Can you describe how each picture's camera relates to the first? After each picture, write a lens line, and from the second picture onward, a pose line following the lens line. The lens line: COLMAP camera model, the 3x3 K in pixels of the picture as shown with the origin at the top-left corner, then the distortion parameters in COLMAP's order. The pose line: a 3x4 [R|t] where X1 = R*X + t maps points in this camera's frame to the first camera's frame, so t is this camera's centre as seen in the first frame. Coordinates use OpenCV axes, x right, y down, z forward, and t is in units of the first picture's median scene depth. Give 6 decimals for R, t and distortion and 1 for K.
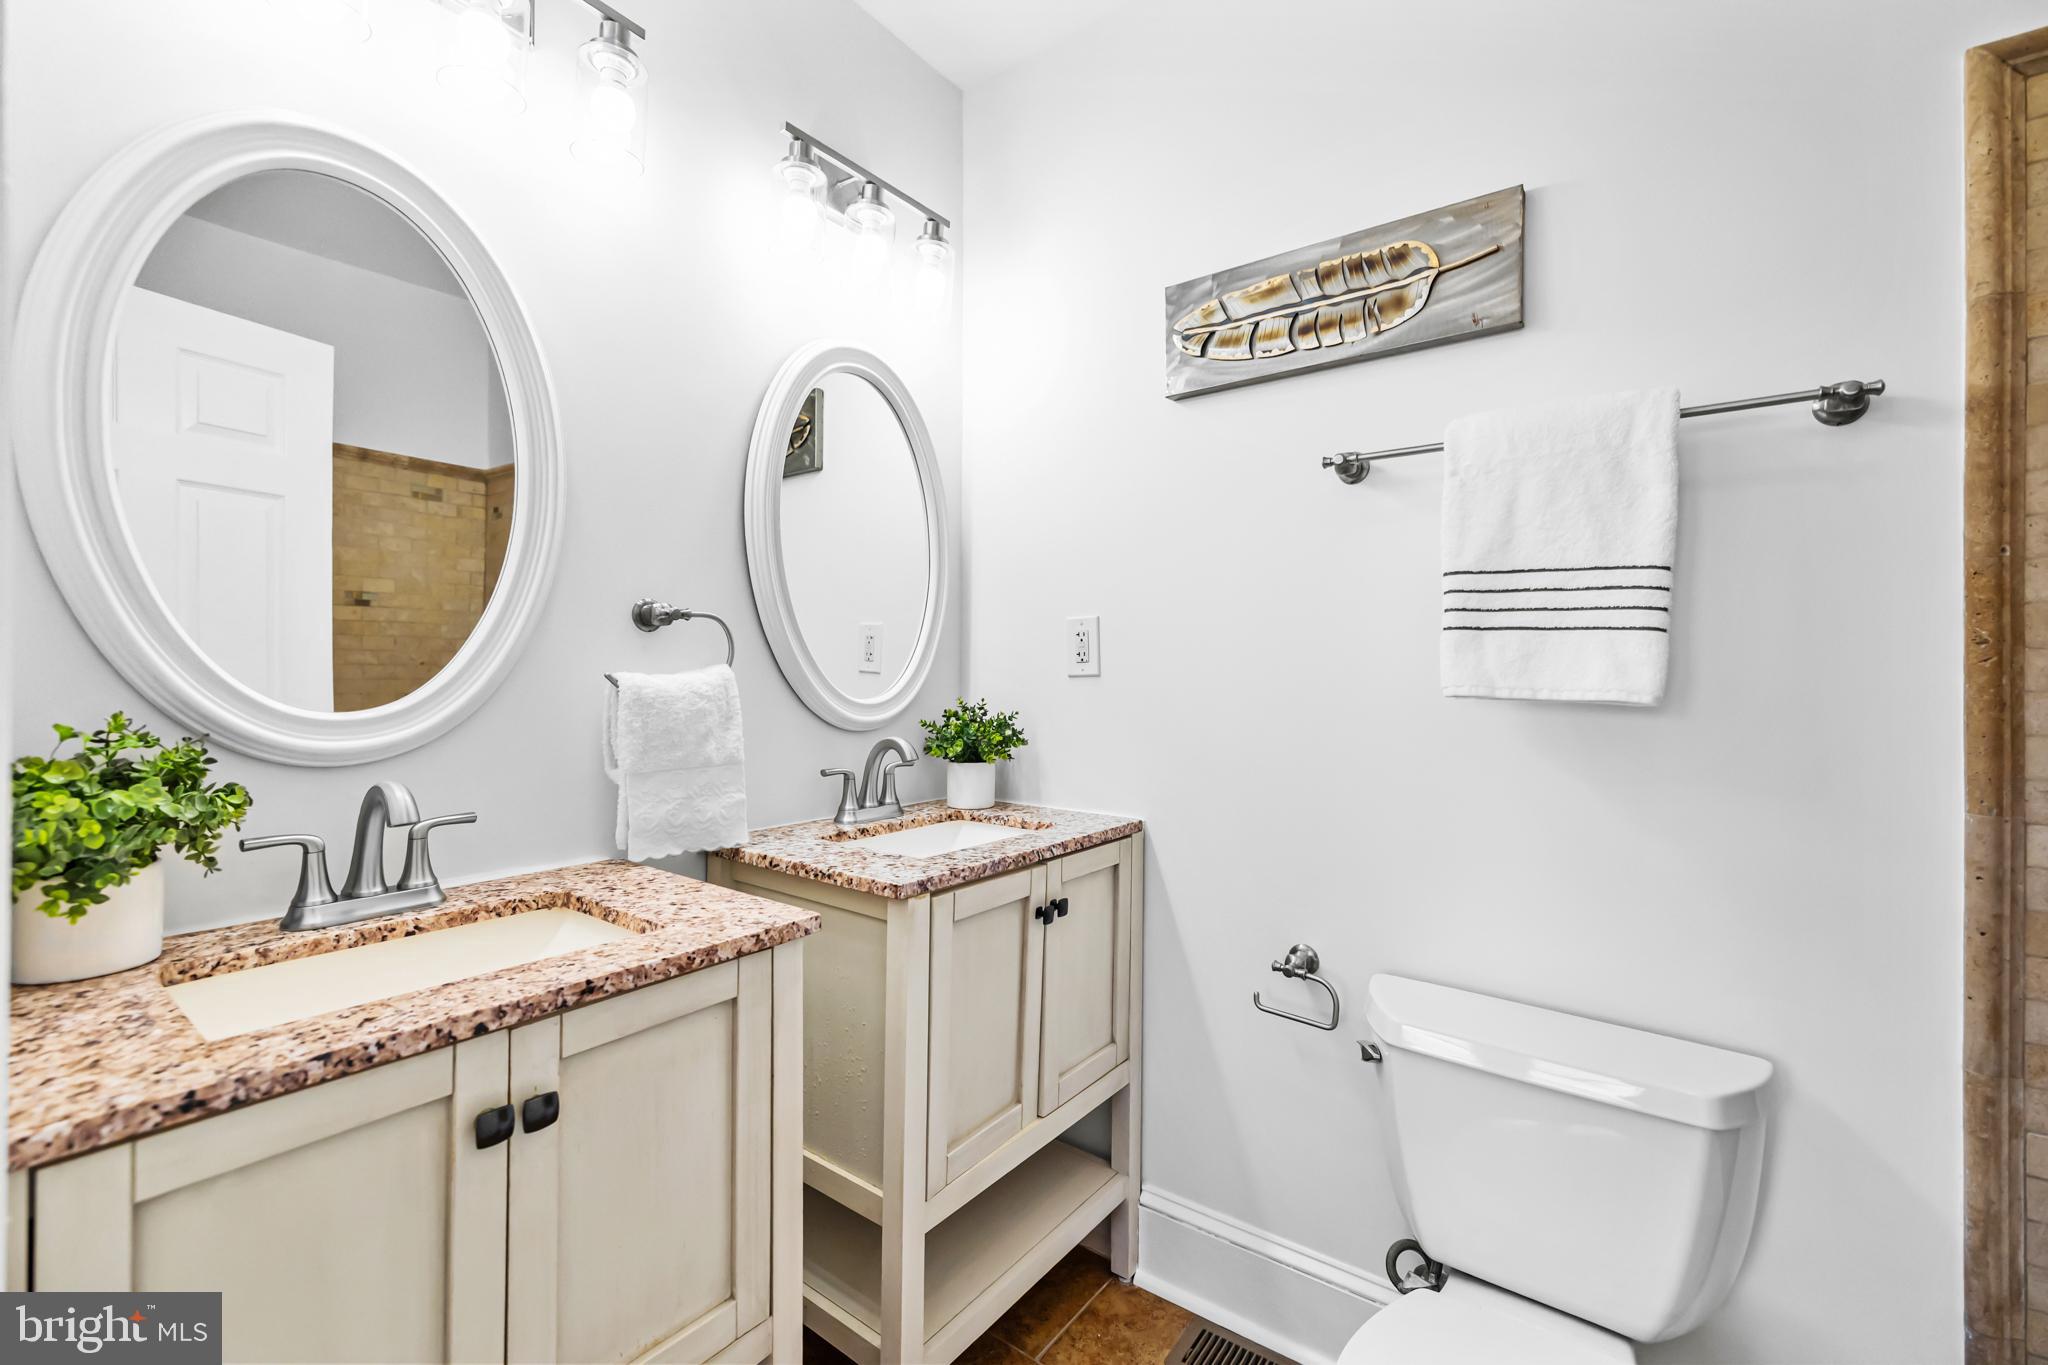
lens RADIAL K [[872.3, 0, 1023.1], [0, 872.3, 678.7], [0, 0, 1]] dist [-0.000655, 0.000251]
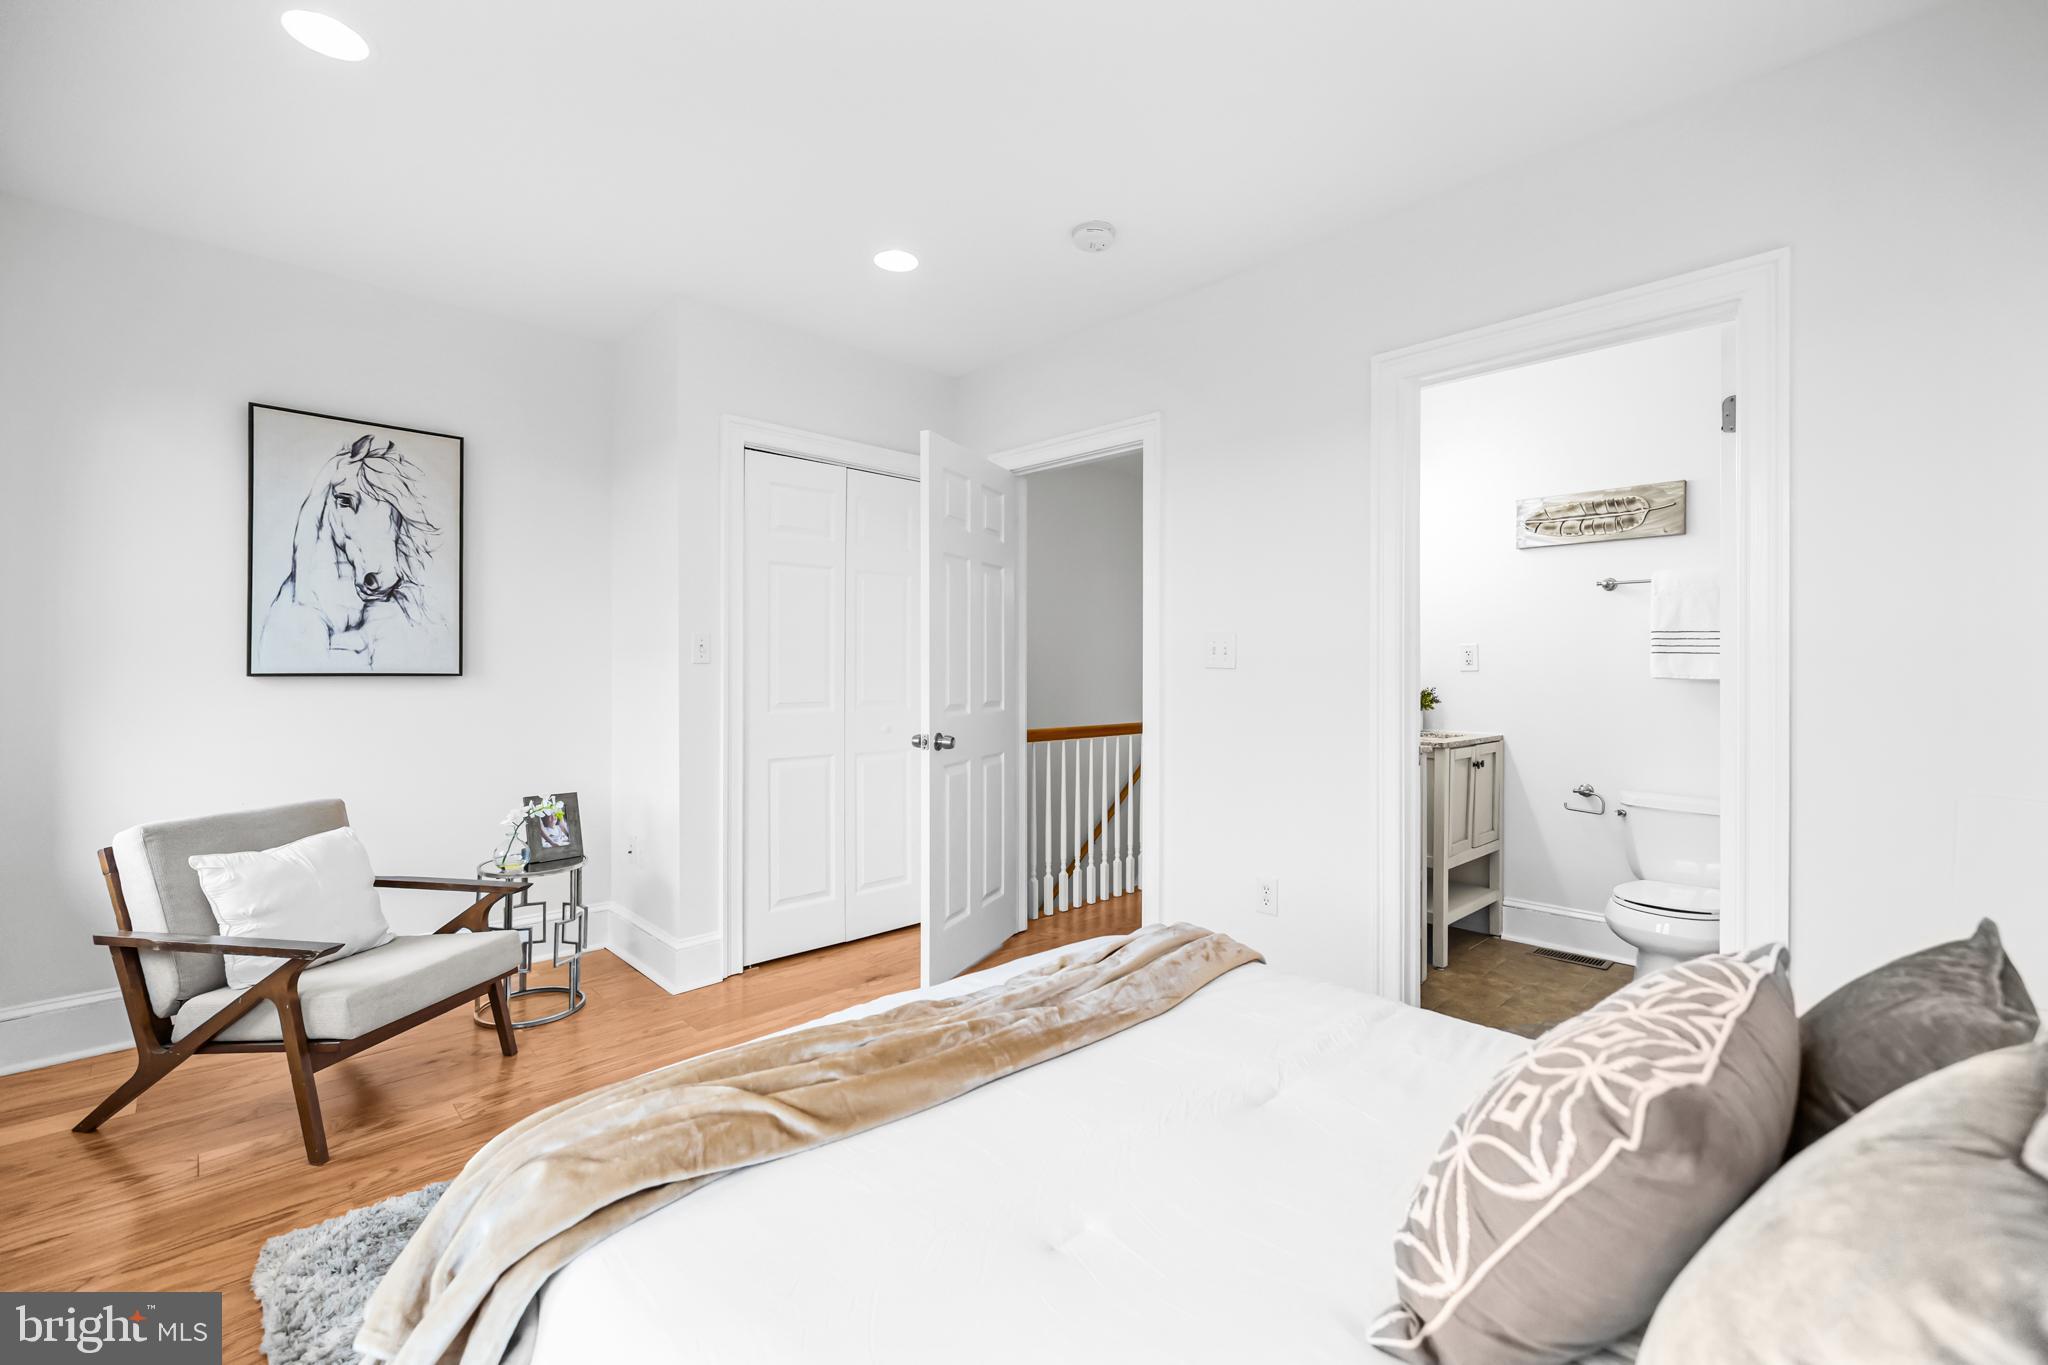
lens RADIAL K [[872.3, 0, 1022.9], [0, 872.3, 675.2], [0, 0, 1]] dist [-0.000655, 0.000251]
pose [[0.984285, -0.004934, -0.176520, -0.821028], [0.005539, 0.999980, 0.002935, -0.006478], [0.176502, -0.003867, 0.984293, -1.716379]]
